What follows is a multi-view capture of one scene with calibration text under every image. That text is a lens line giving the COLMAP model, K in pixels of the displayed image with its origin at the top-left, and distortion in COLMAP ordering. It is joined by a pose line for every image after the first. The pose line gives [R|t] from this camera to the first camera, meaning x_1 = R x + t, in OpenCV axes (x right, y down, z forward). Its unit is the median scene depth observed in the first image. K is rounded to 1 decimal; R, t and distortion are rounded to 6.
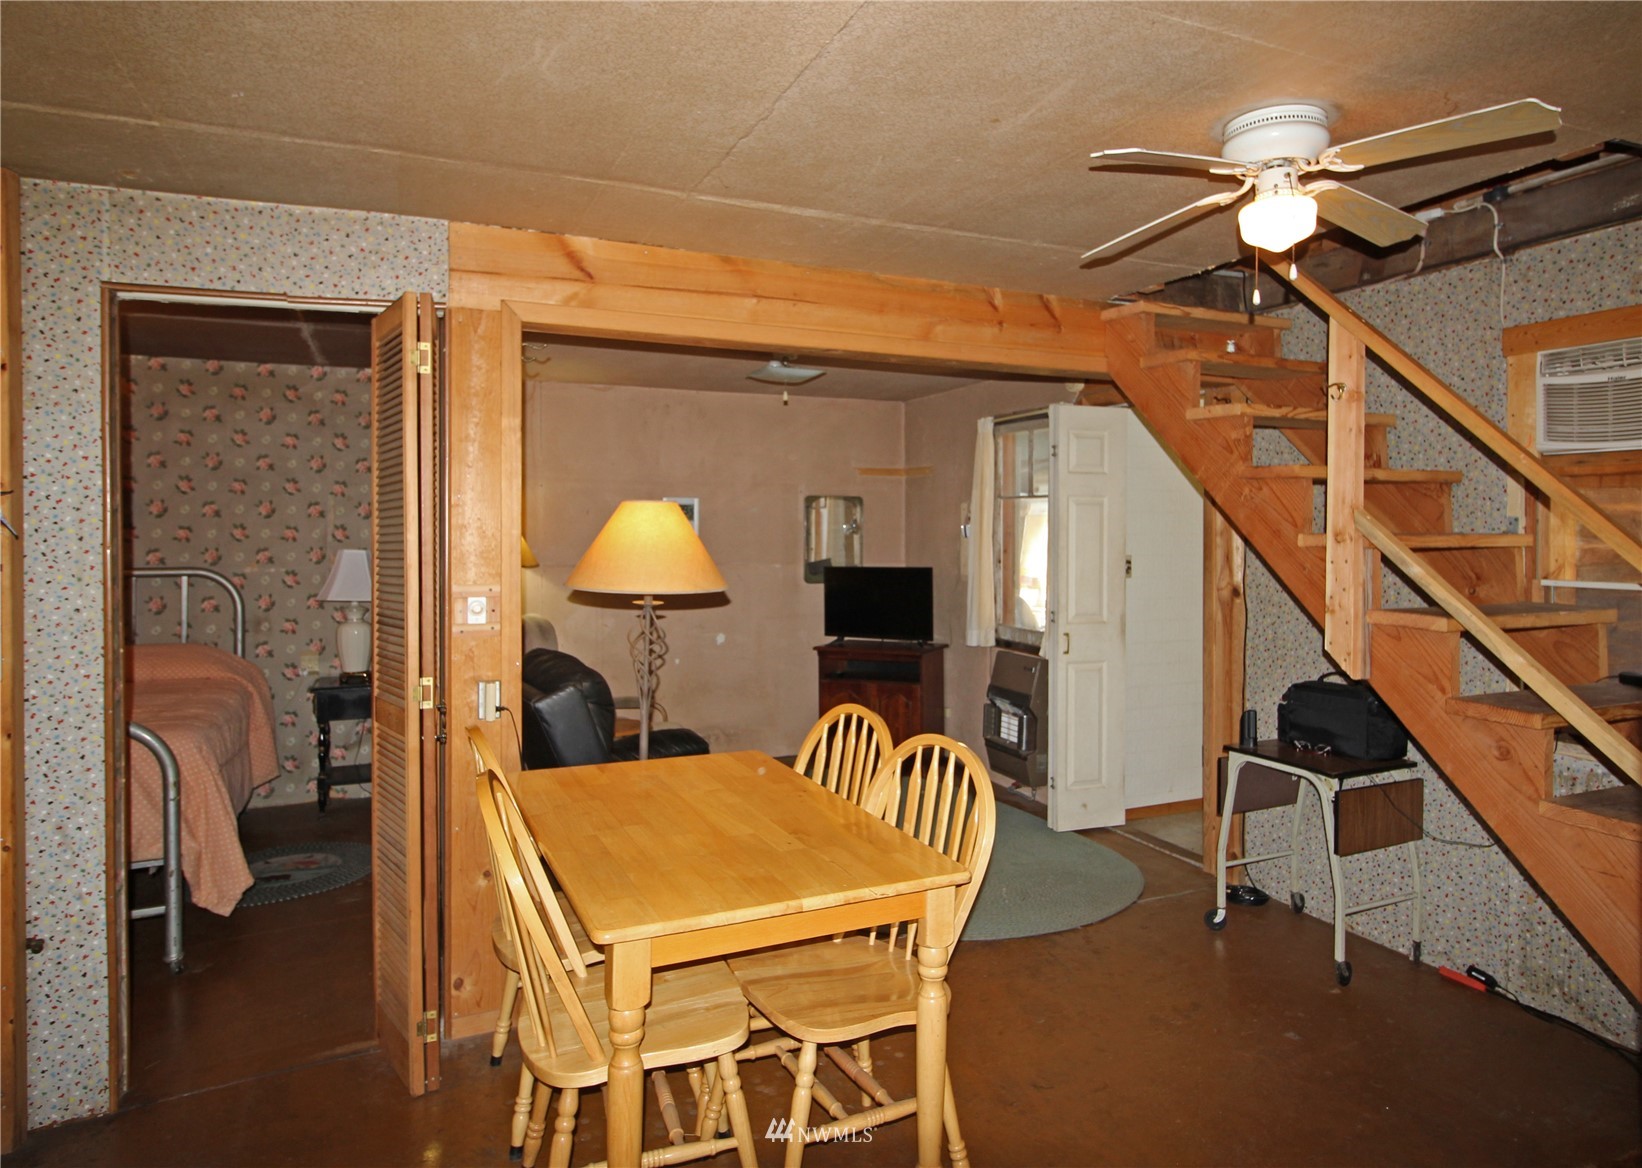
lens RADIAL K [[1006.9, 0, 854.7], [0, 1006.9, 531.4], [0, 0, 1]] dist [-0.001013, 0.001442]
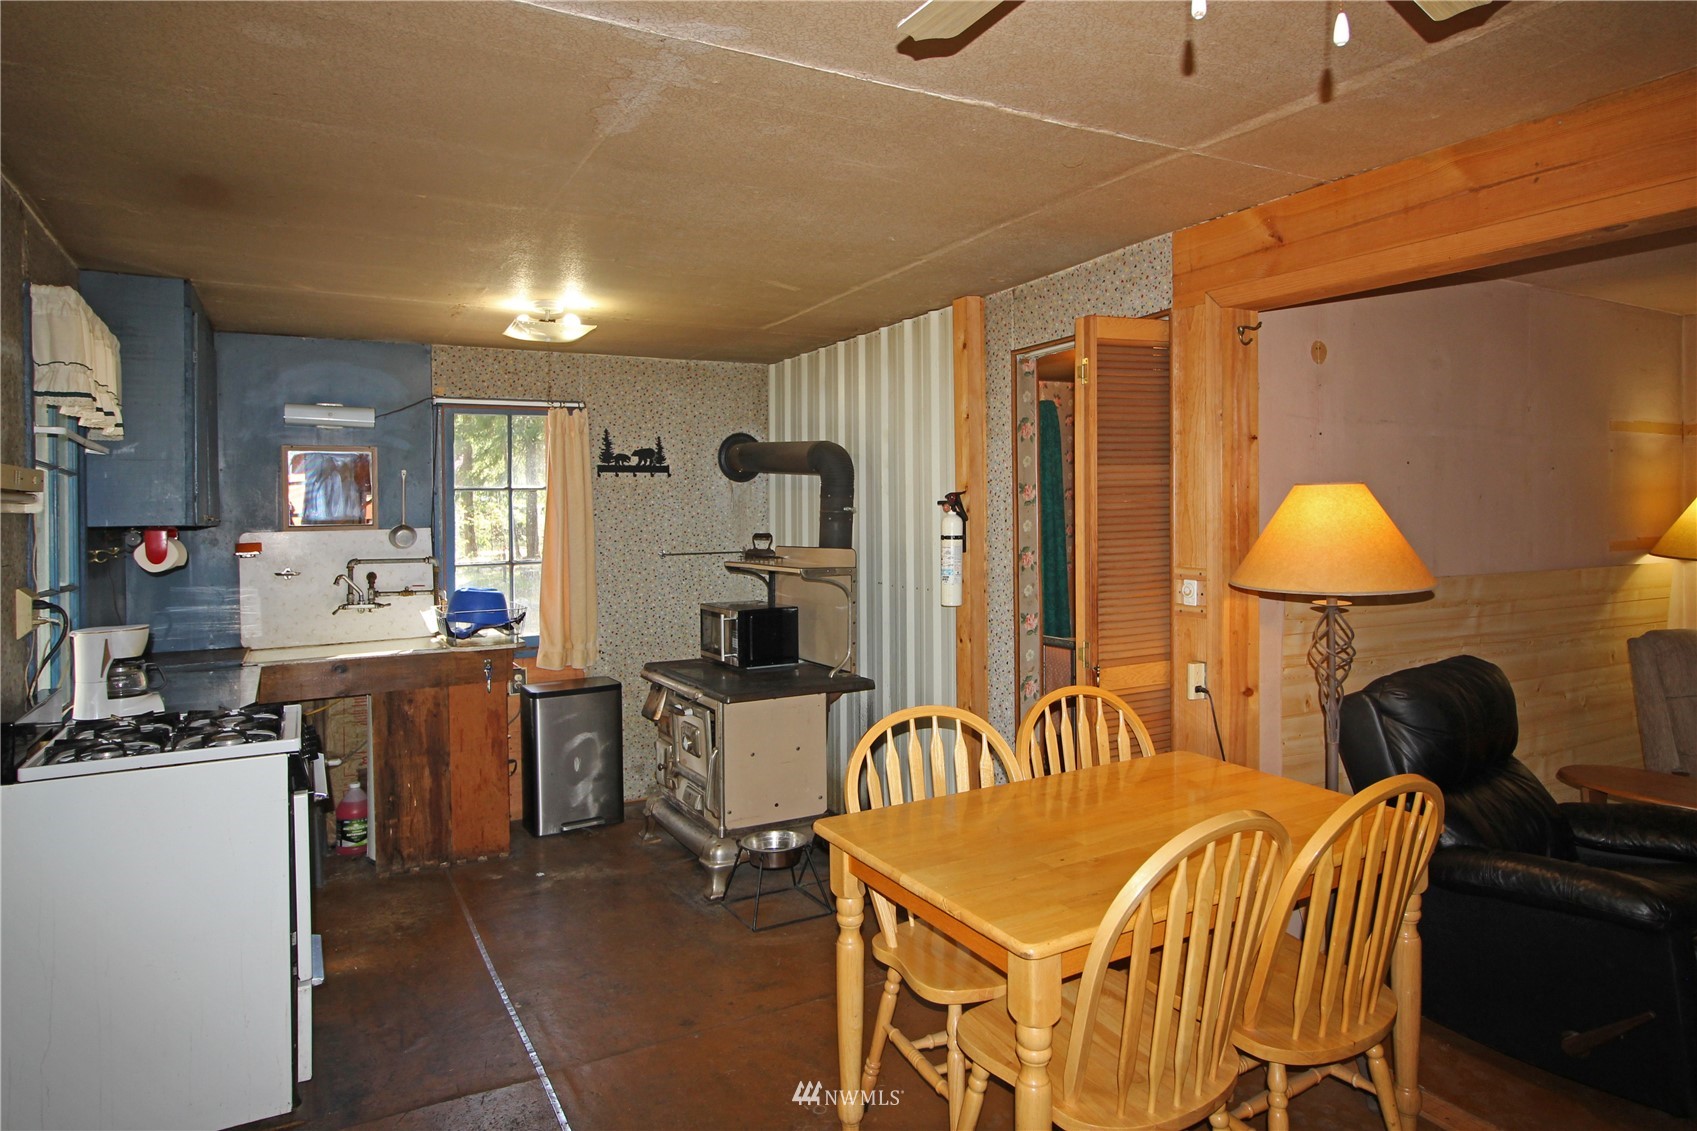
lens RADIAL K [[984.8, 0, 838.6], [0, 984.8, 510.8], [0, 0, 1]] dist [0.011638, -0.006850]
pose [[0.072916, 0.002089, -0.997336, 0.615168], [0.002574, 0.999994, 0.002282, -0.010142], [0.997335, -0.002733, 0.072910, 0.544282]]
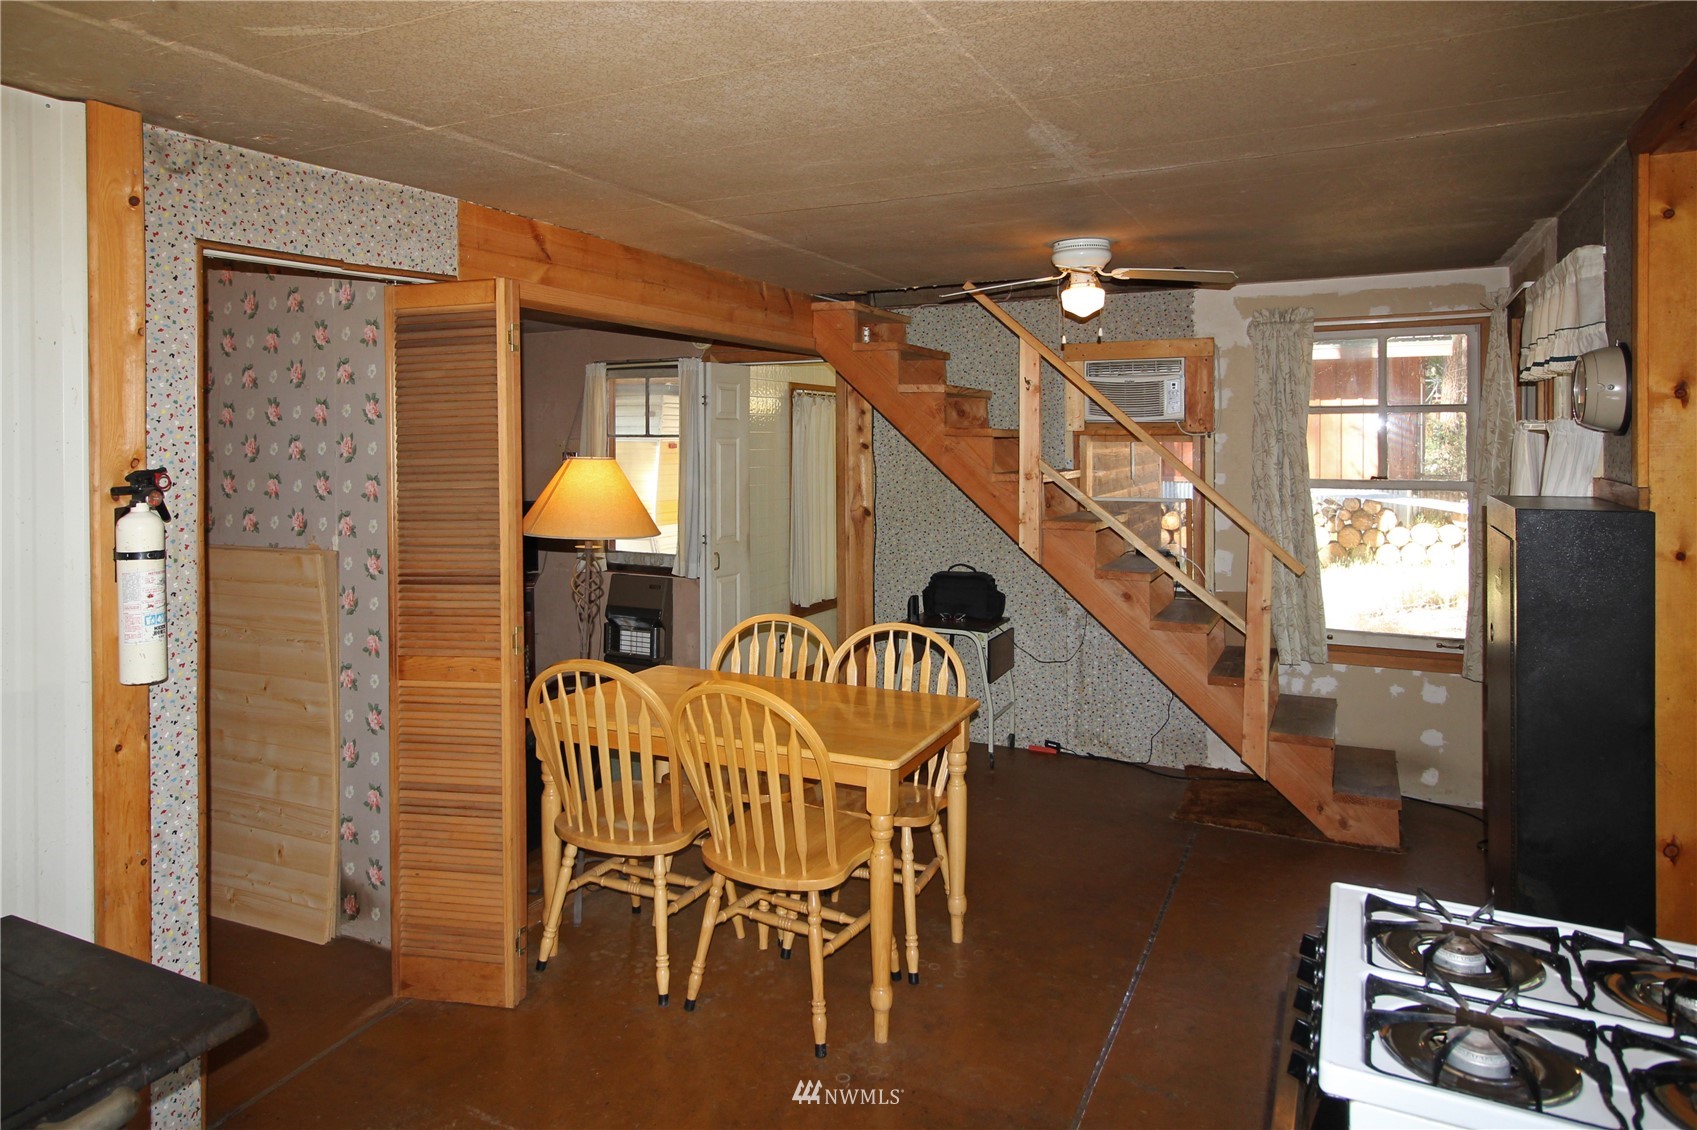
lens RADIAL K [[1082.3, 0, 796.1], [0, 1082.3, 436.7], [0, 0, 1]] dist [0.006794, 0.000353]
pose [[0.784417, -0.004003, 0.620221, -0.806738], [0.008589, 0.999953, -0.004410, -0.048175], [-0.620175, 0.008786, 0.784415, -0.111673]]
